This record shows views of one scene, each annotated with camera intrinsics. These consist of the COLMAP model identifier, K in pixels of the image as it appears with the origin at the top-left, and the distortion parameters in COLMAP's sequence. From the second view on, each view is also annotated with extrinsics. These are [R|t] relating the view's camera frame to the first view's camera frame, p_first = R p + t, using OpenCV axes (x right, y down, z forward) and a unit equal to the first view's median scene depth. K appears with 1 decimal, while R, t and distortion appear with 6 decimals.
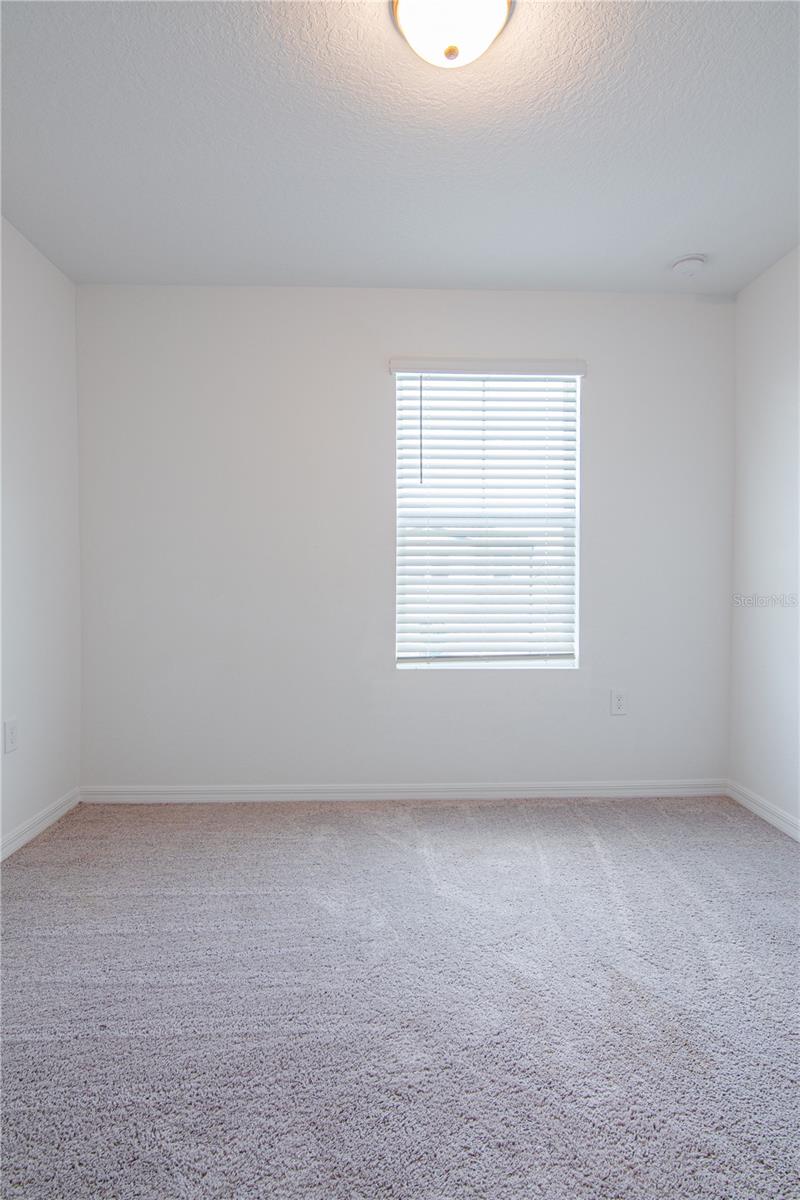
lens RADIAL K [[620.3, 0, 408.0], [0, 620.3, 579.0], [0, 0, 1]] dist [-0.002310, -0.002838]
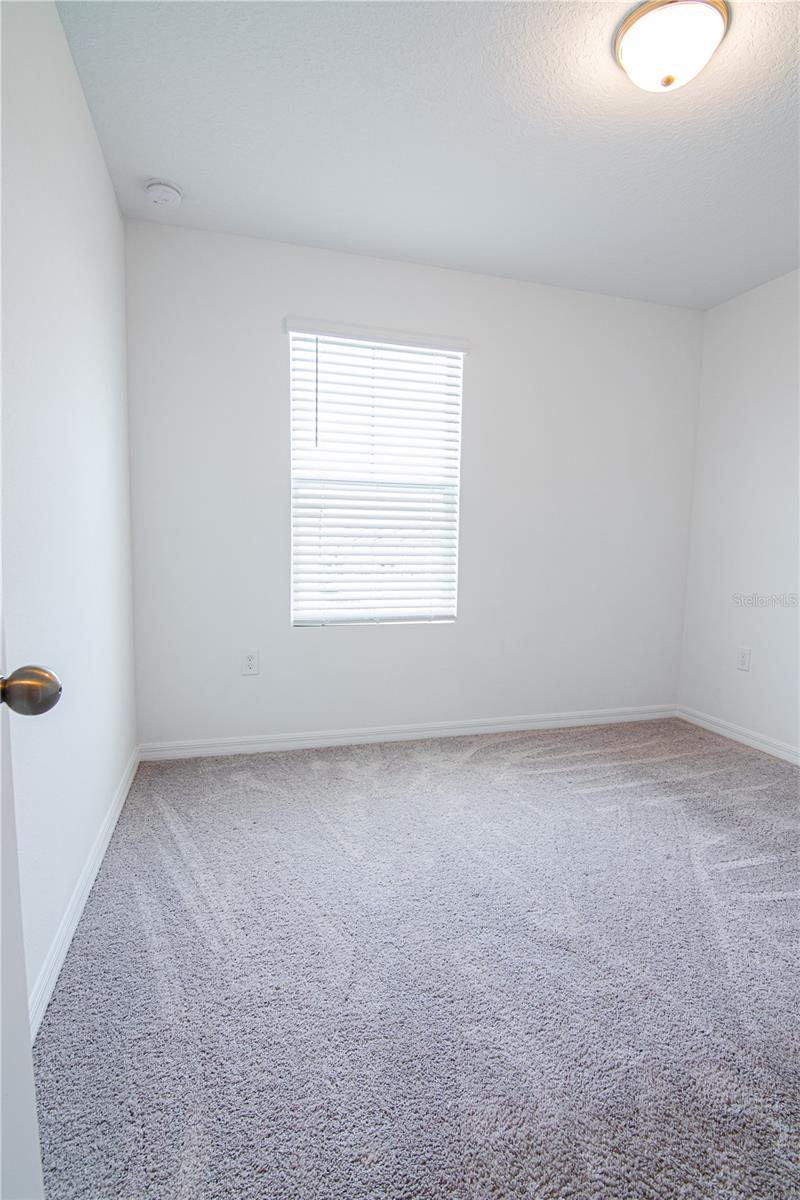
lens RADIAL K [[591.0, 0, 390.7], [0, 591.0, 601.5], [0, 0, 1]] dist [-0.019734, -0.007046]
pose [[0.966651, -0.008807, 0.255945, -0.110926], [-0.017400, 0.994841, 0.099948, 0.000600], [-0.255504, -0.101068, 0.961511, 0.006100]]
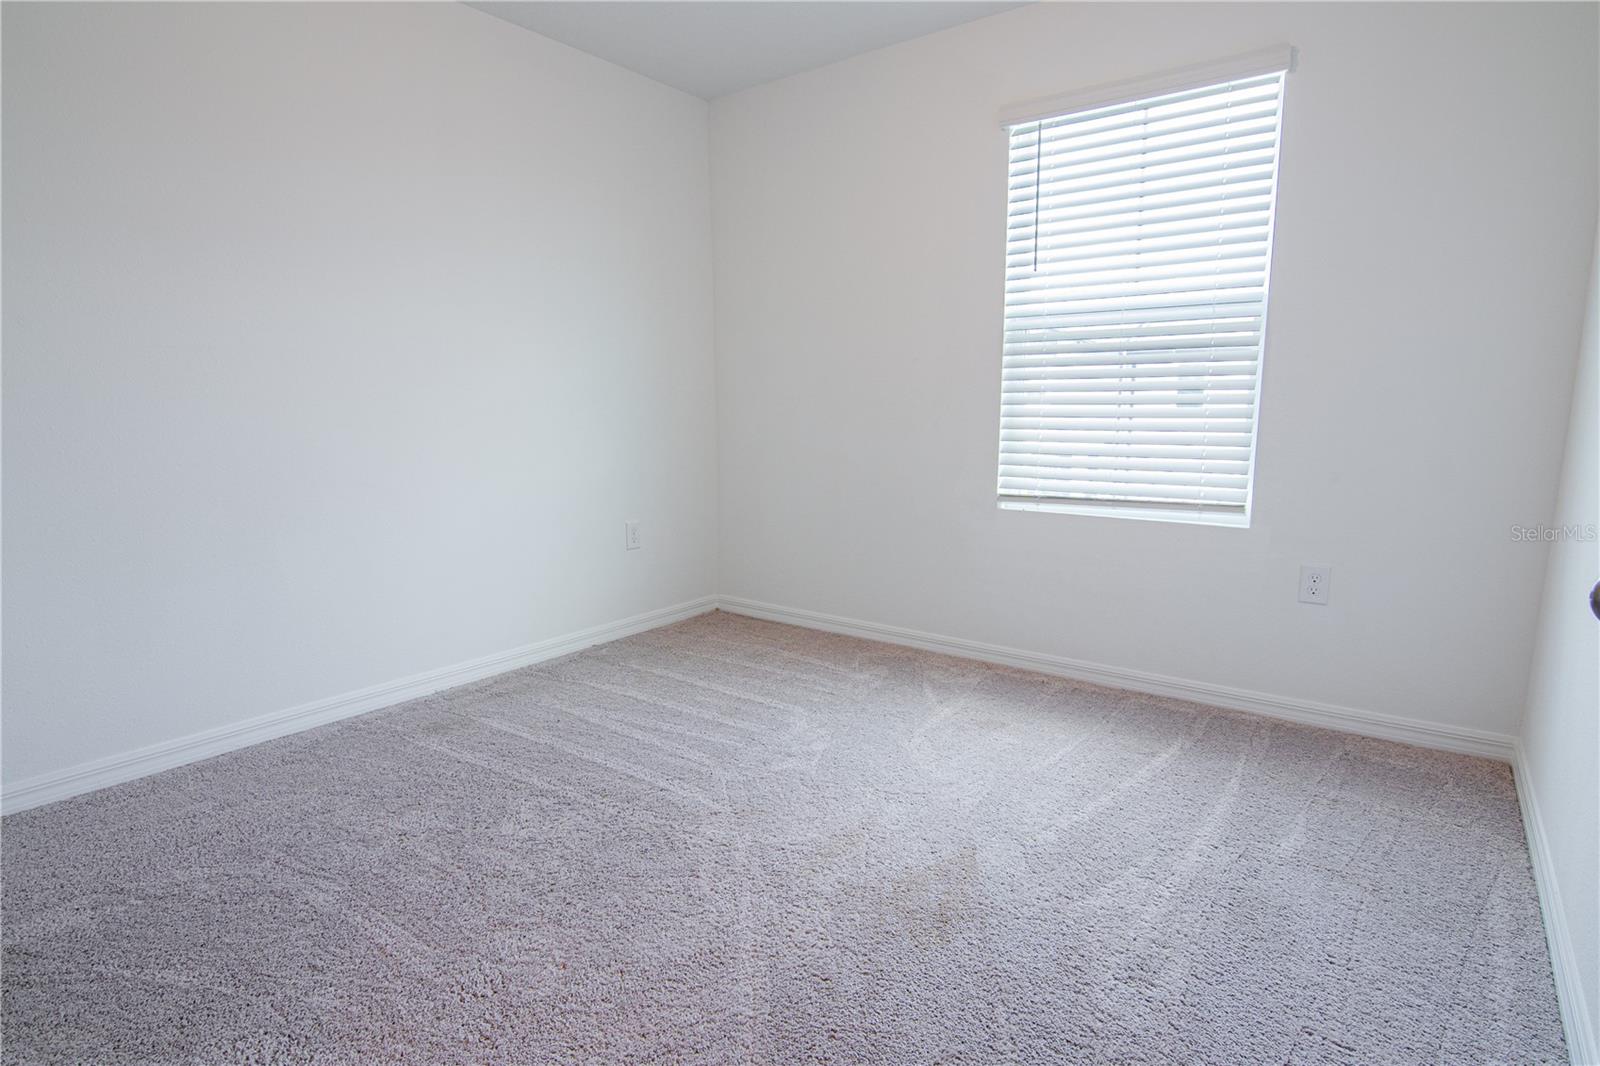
lens RADIAL K [[827.1, 0, 822.8], [0, 827.1, 505.4], [0, 0, 1]] dist [-0.002310, -0.002838]
pose [[0.787317, 0.071767, -0.612357, 0.460270], [0.008307, 0.991877, 0.126927, 0.001193], [0.616492, -0.105018, 0.780326, 0.008548]]
